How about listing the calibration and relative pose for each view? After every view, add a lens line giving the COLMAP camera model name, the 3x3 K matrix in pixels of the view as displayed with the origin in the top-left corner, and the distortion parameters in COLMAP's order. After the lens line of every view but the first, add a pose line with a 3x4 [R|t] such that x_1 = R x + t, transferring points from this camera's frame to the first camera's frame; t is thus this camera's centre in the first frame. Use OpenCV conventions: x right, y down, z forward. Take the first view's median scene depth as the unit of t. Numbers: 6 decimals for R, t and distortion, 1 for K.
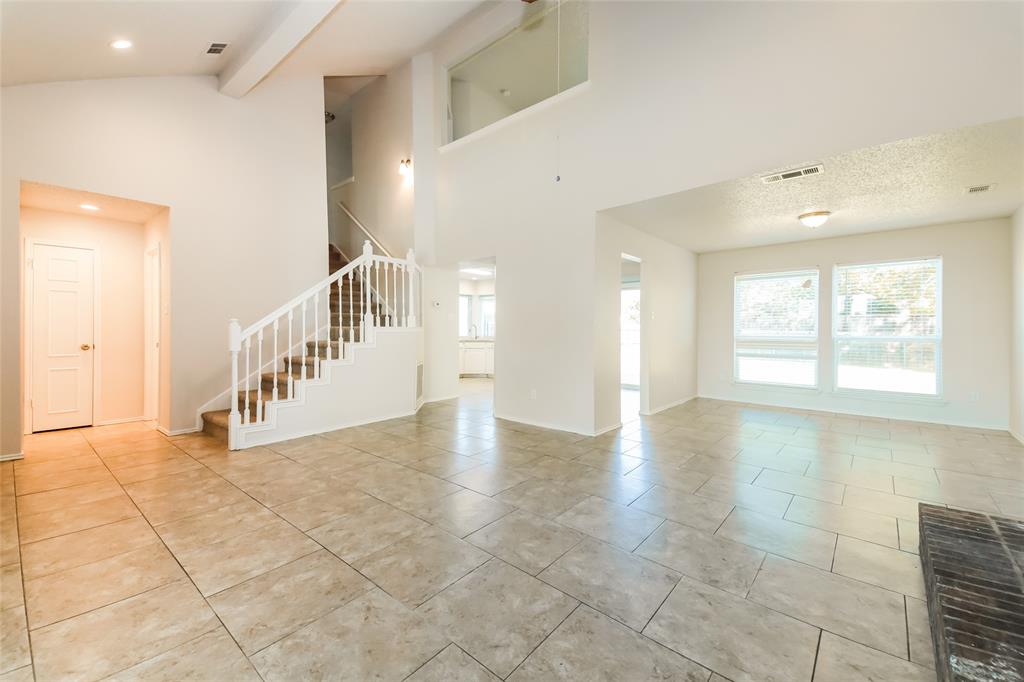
lens RADIAL K [[397.3, 0, 516.1], [0, 397.3, 335.2], [0, 0, 1]] dist [0.122656, -0.051400]
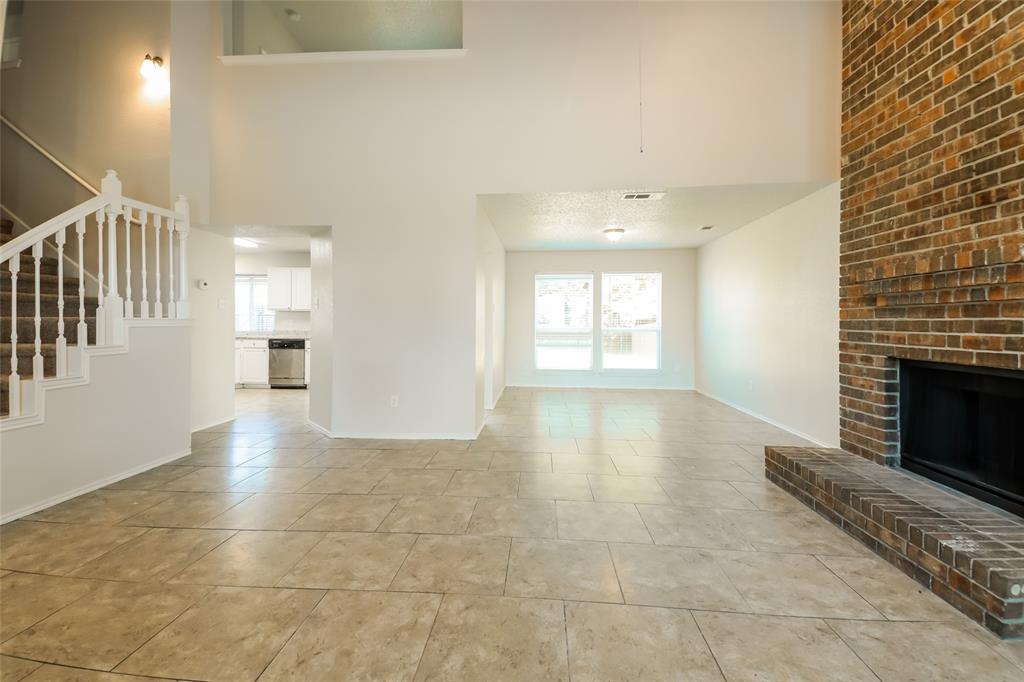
lens RADIAL K [[420.3, 0, 514.0], [0, 420.3, 327.5], [0, 0, 1]] dist [0.082189, -0.040422]
pose [[0.813315, -0.006203, 0.581790, -0.268792], [0.006619, 0.999977, 0.001410, -0.003924], [-0.581786, 0.002704, 0.813338, 0.149309]]
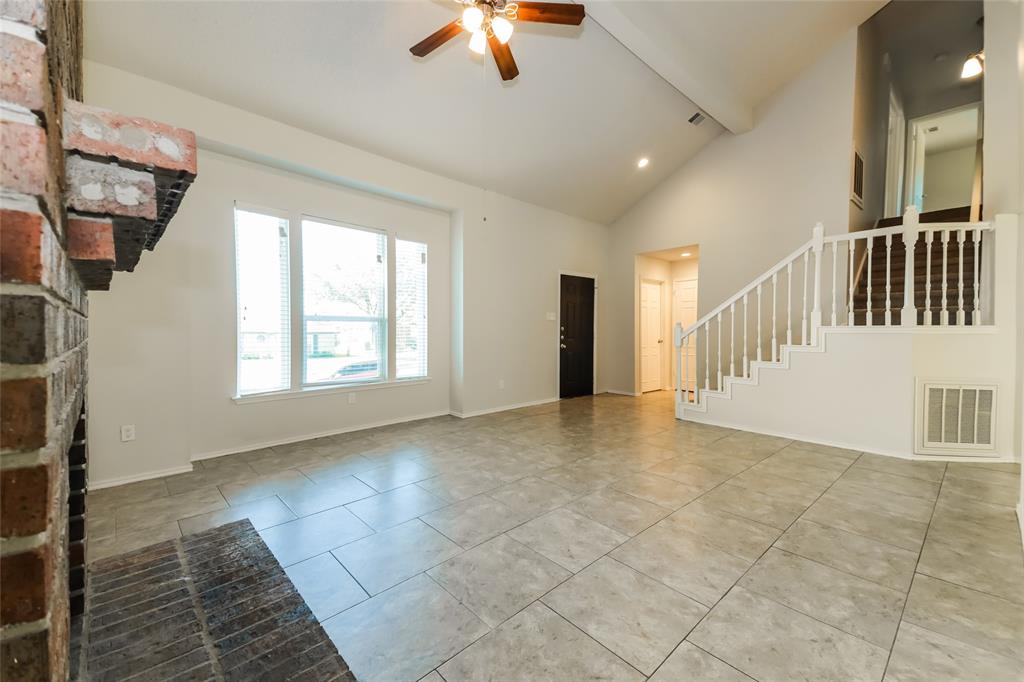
lens RADIAL K [[414.7, 0, 511.3], [0, 414.7, 328.4], [0, 0, 1]] dist [0.058922, -0.000242]
pose [[-0.125050, -0.001402, -0.992149, 0.606199], [-0.020095, 0.999797, 0.001120, -0.006504], [0.991947, 0.020078, -0.125053, 0.503955]]
